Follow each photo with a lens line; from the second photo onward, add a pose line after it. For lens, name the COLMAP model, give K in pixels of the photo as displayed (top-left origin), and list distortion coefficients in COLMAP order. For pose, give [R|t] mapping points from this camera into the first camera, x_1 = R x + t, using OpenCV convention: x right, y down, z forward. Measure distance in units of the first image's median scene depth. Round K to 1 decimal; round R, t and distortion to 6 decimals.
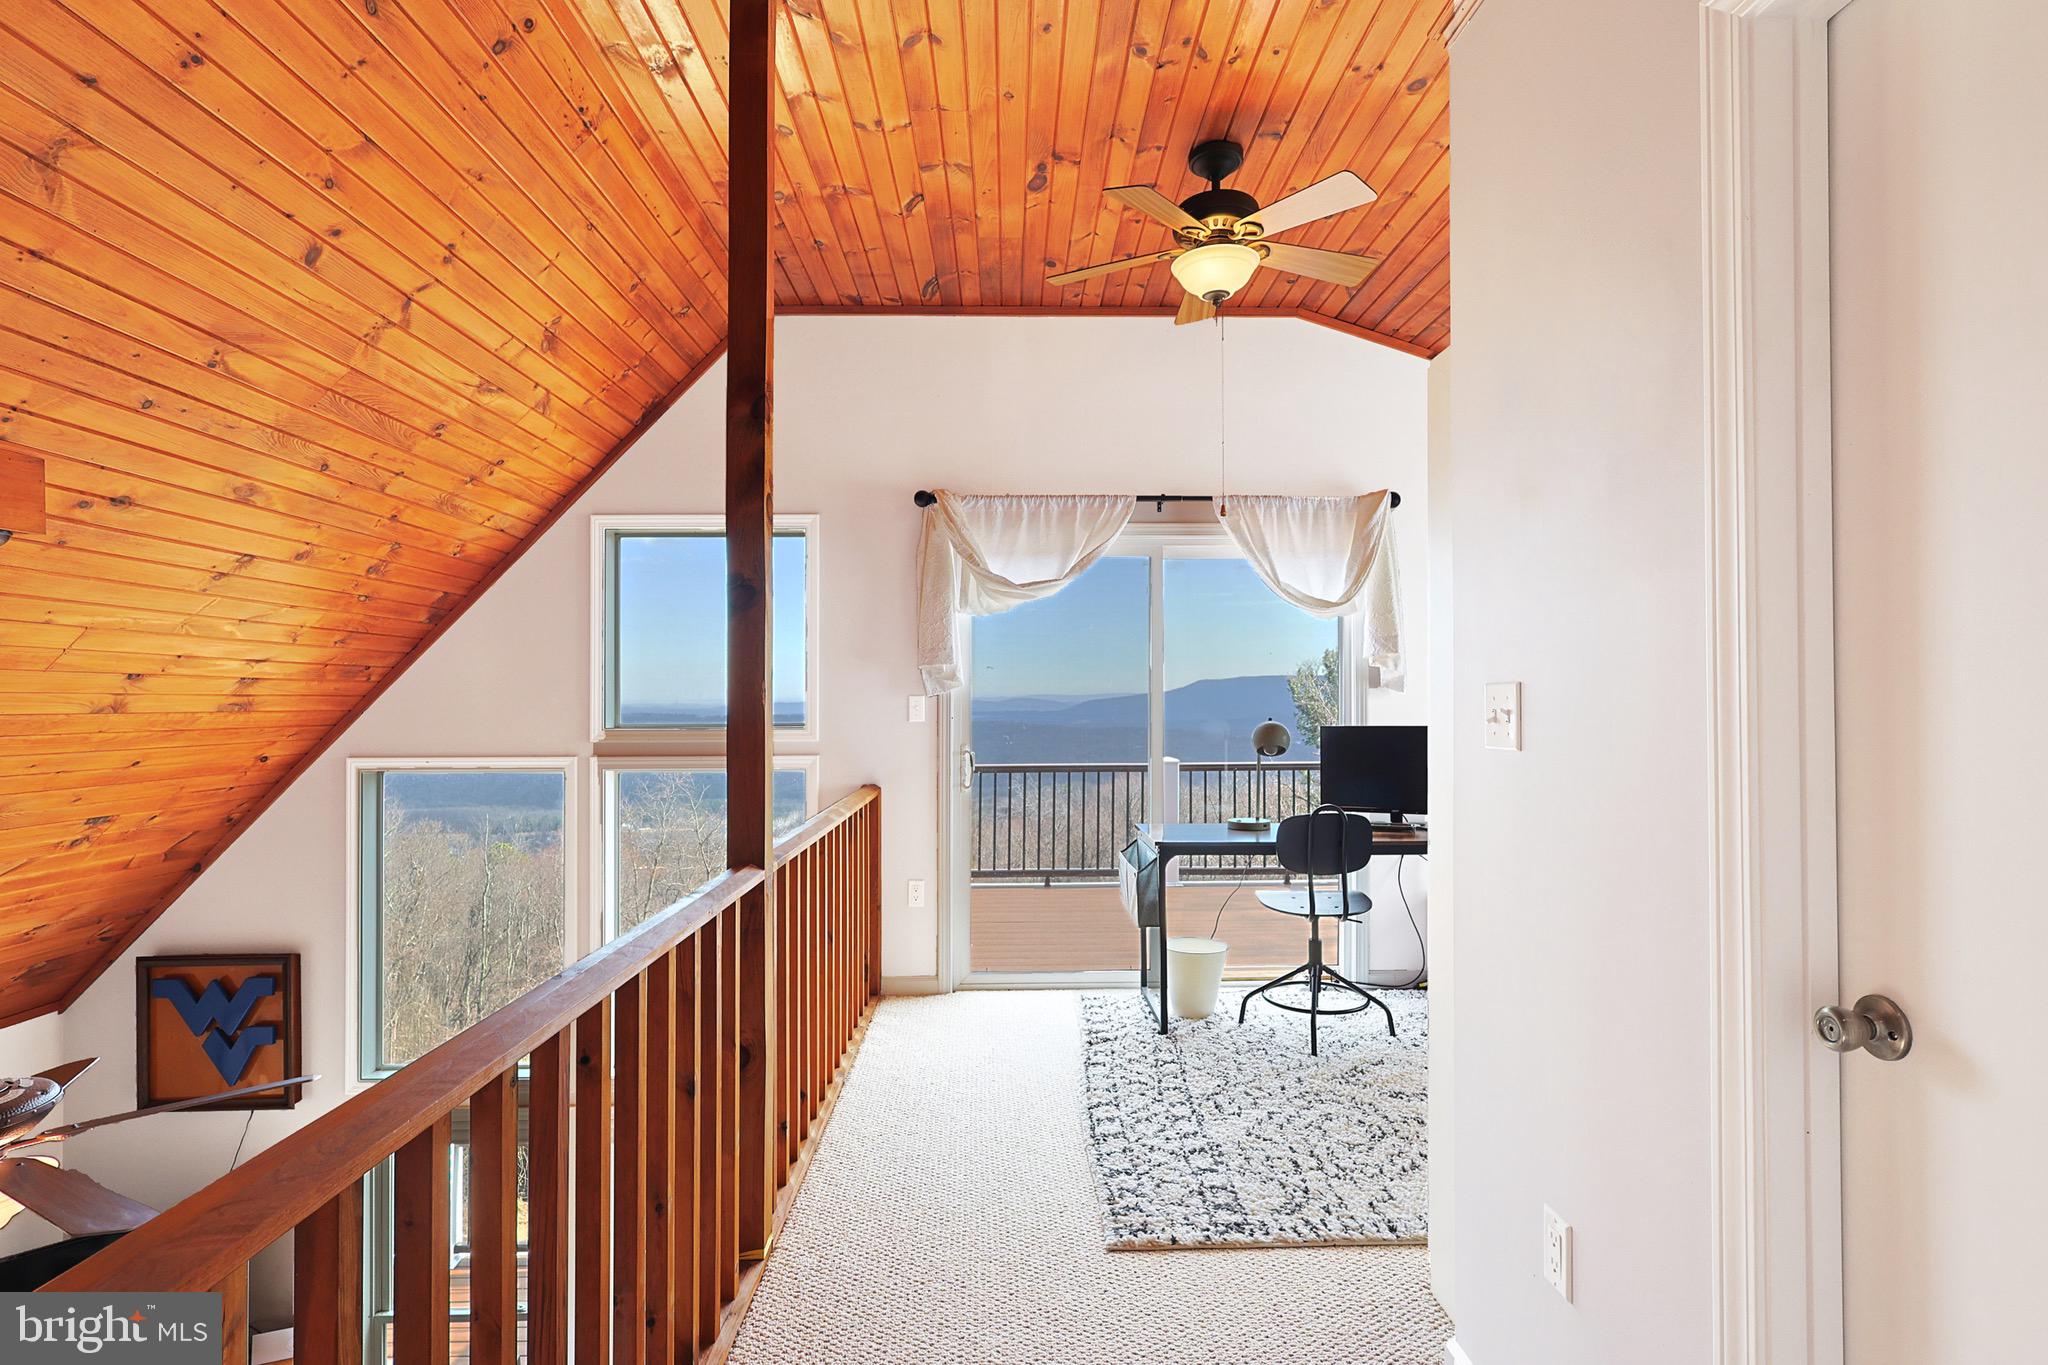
lens RADIAL K [[1003.9, 0, 1024.9], [0, 1003.9, 689.6], [0, 0, 1]] dist [-0.000164, 0.001811]
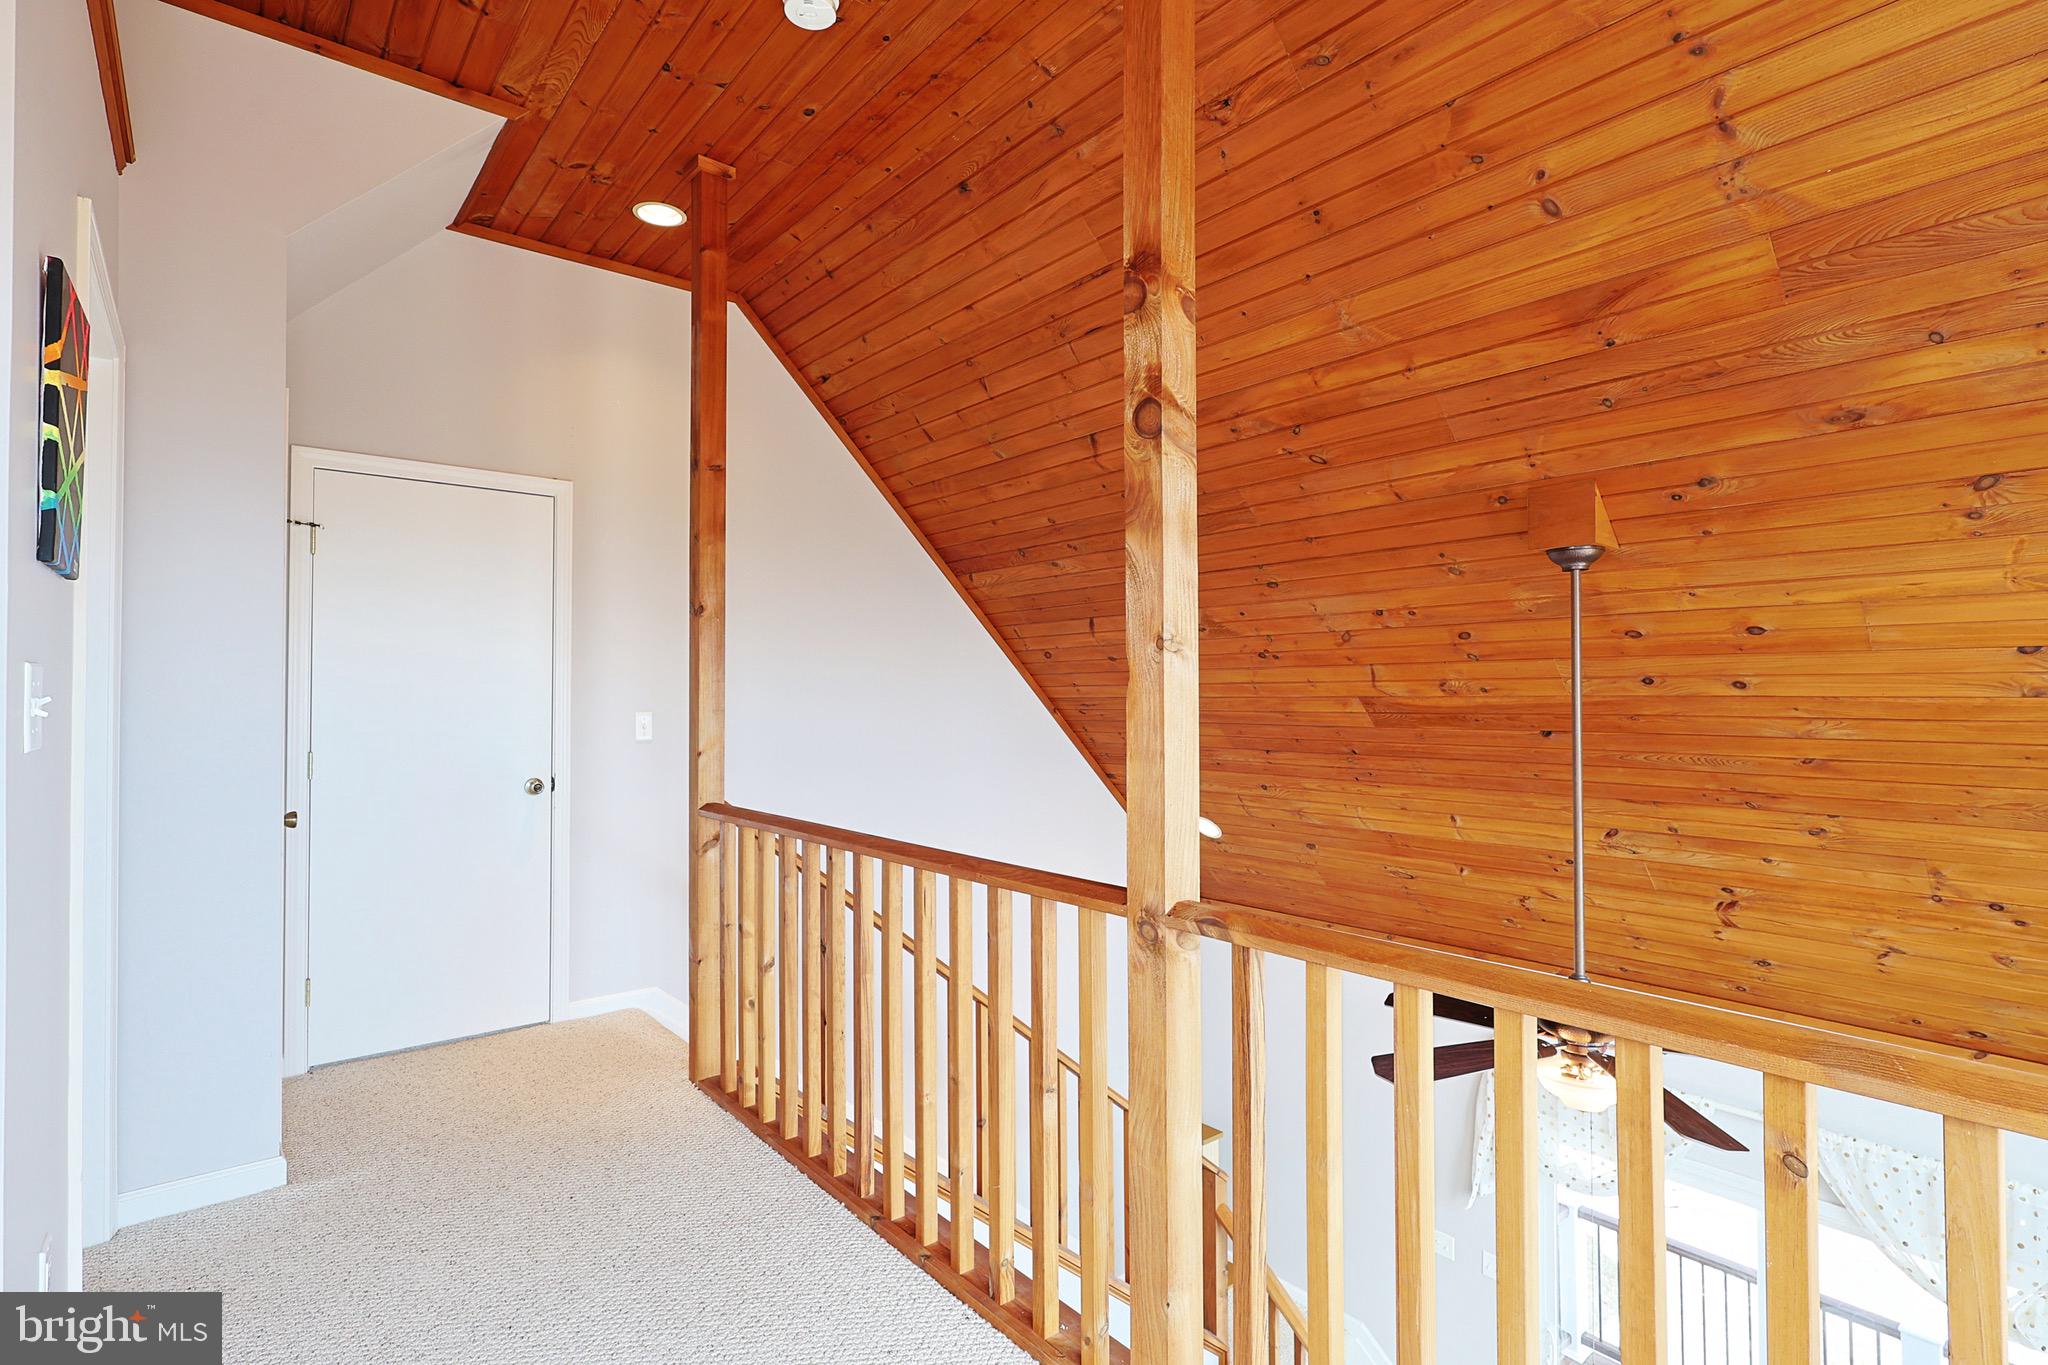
lens RADIAL K [[1003.9, 0, 1023.8], [0, 1003.9, 681.9], [0, 0, 1]] dist [-0.000164, 0.001811]
pose [[-0.786961, -0.006808, -0.616966, 0.271874], [0.007566, 0.999757, -0.020682, 0.028495], [0.616957, -0.020944, -0.786718, 1.523011]]
